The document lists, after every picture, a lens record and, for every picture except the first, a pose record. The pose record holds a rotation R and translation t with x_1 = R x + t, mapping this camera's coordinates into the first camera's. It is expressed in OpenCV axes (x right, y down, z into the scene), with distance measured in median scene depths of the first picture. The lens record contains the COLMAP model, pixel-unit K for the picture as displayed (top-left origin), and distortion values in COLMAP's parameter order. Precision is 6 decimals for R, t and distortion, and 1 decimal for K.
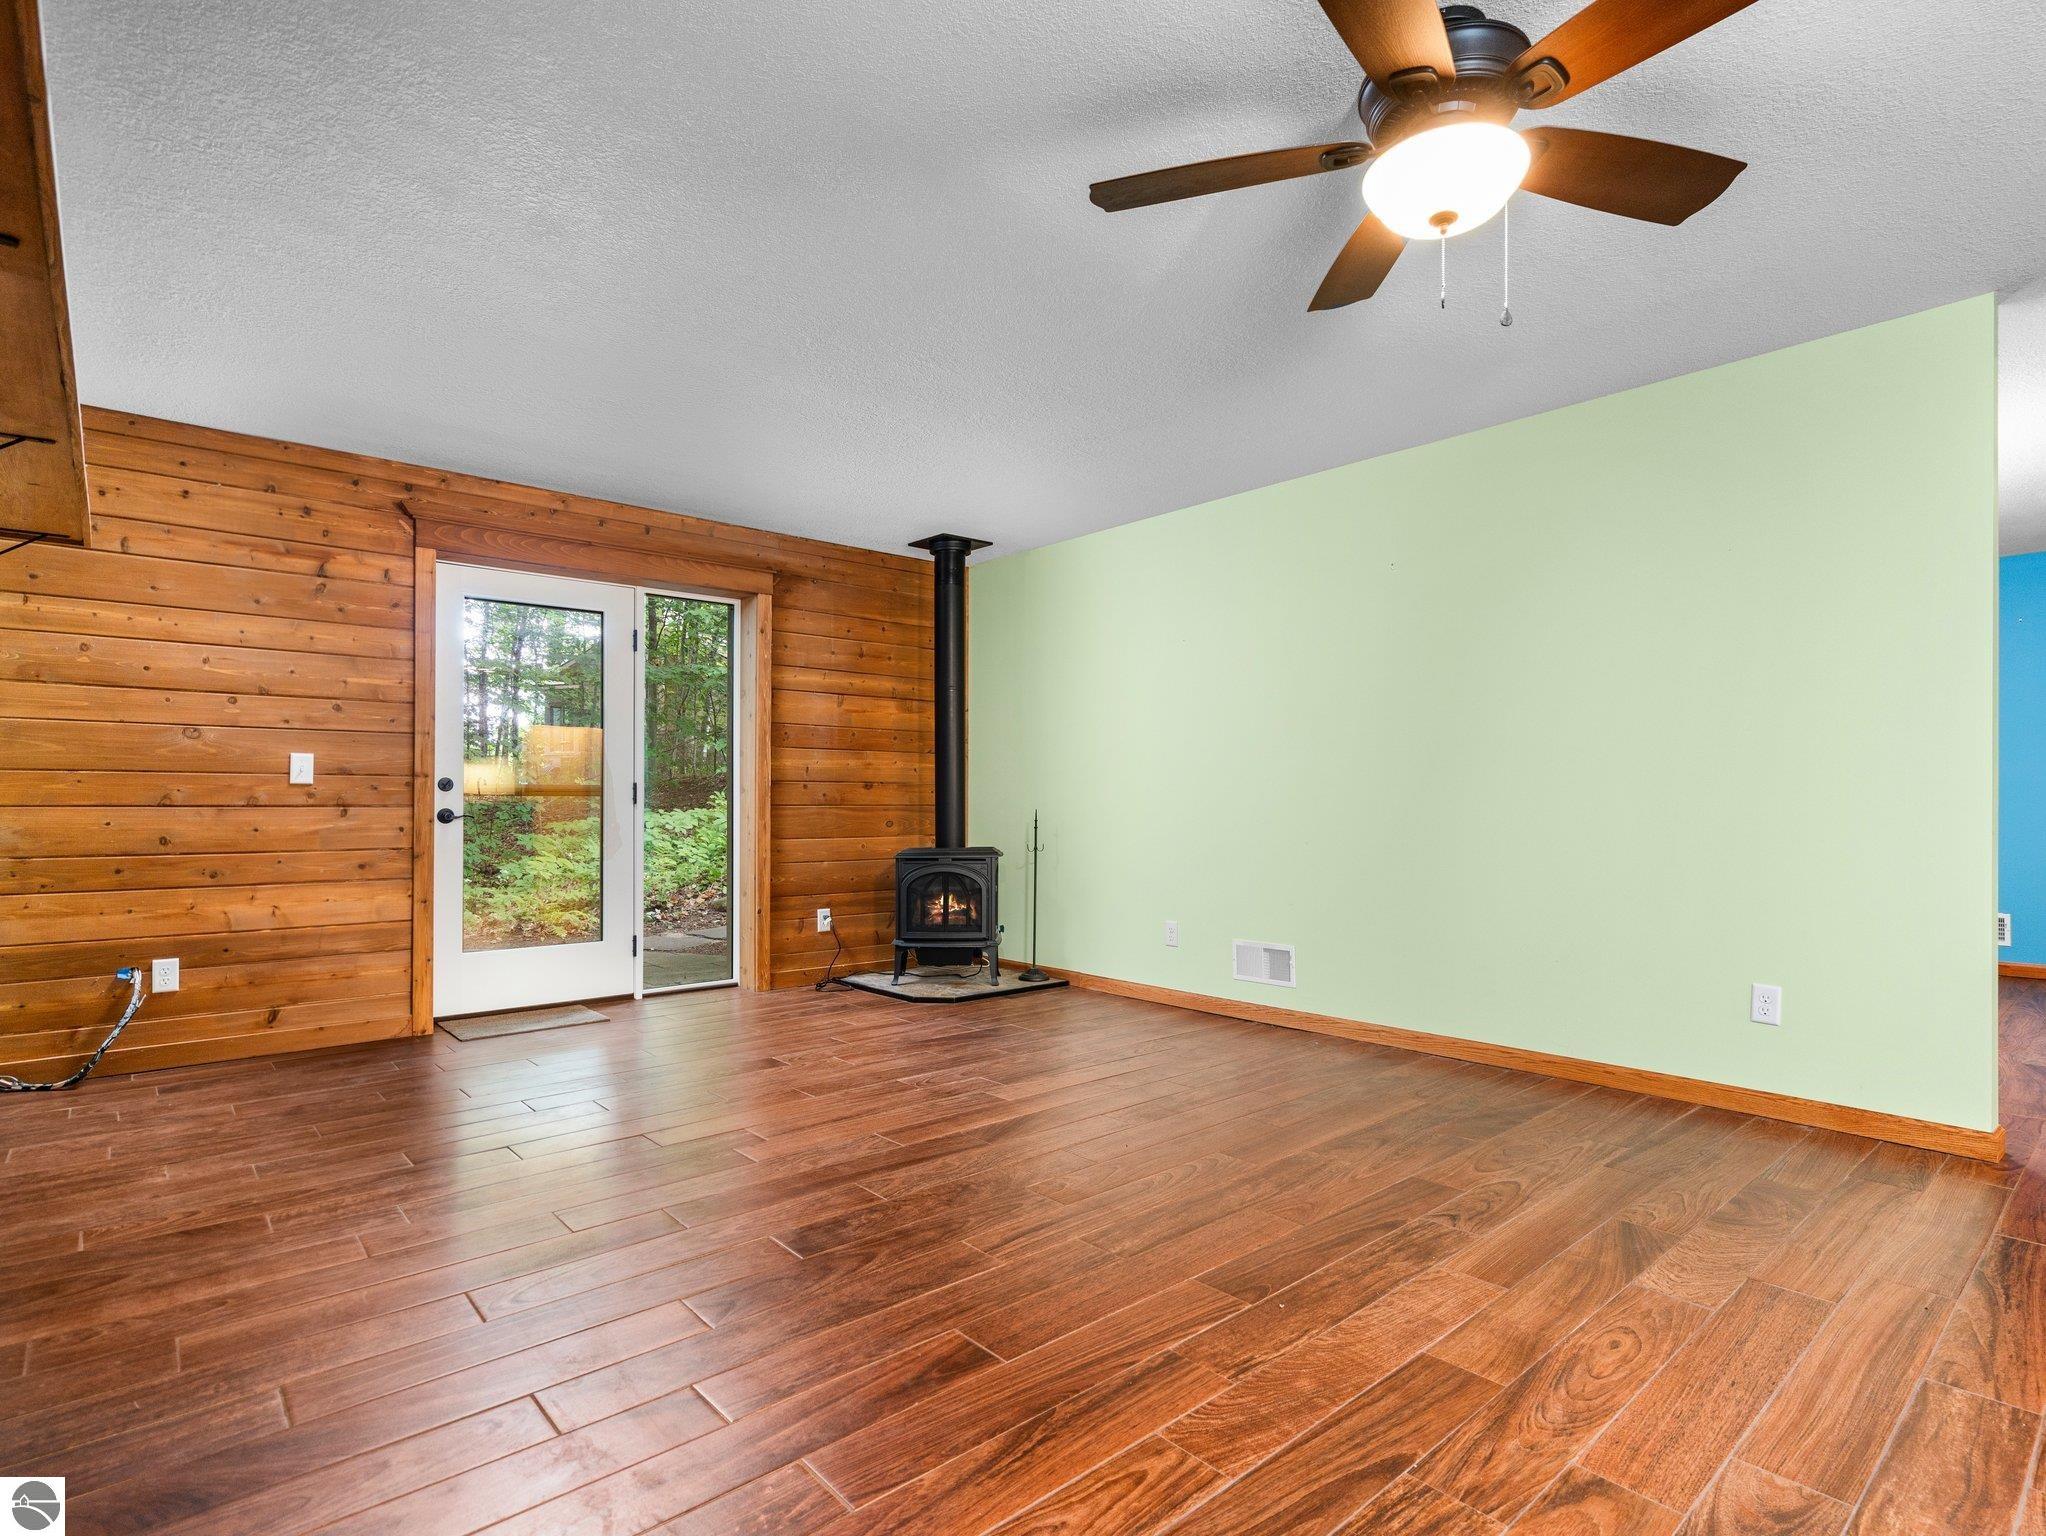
lens RADIAL K [[1046.5, 0, 1015.8], [0, 1046.5, 788.9], [0, 0, 1]] dist [-0.006111, 0.002673]
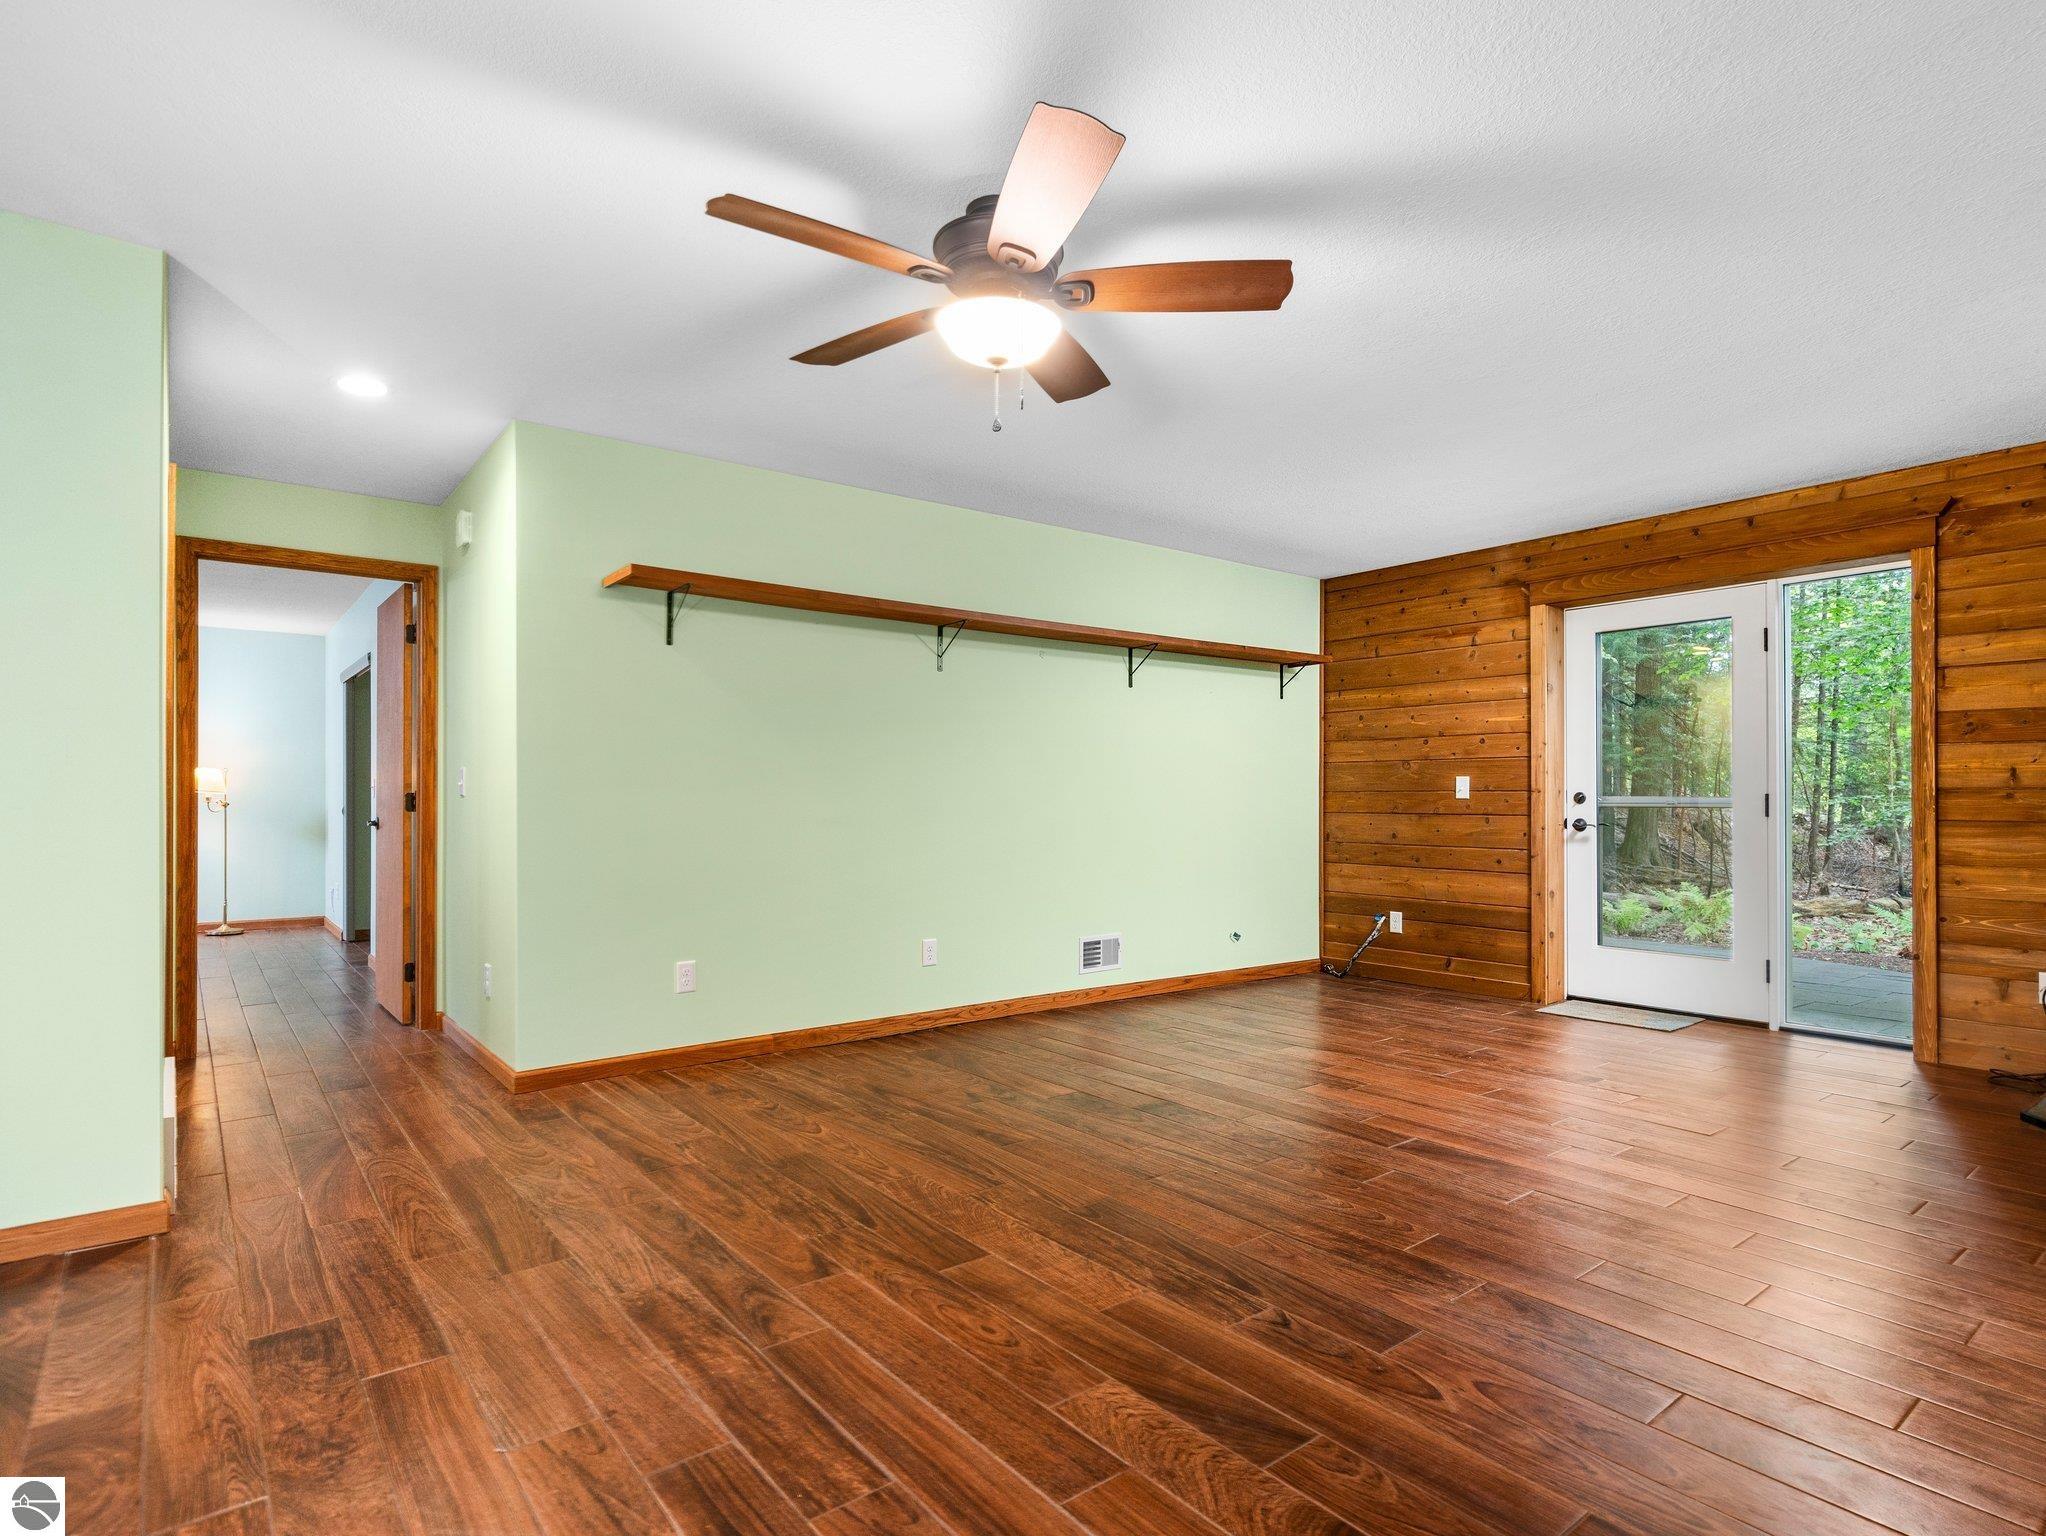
lens RADIAL K [[1046.5, 0, 1017.9], [0, 1046.5, 775.1], [0, 0, 1]] dist [-0.006111, 0.002673]
pose [[-0.041399, -0.023918, -0.998856, 0.767577], [0.009537, 0.999658, -0.024332, -0.008459], [0.999097, -0.010534, -0.041156, 0.496143]]
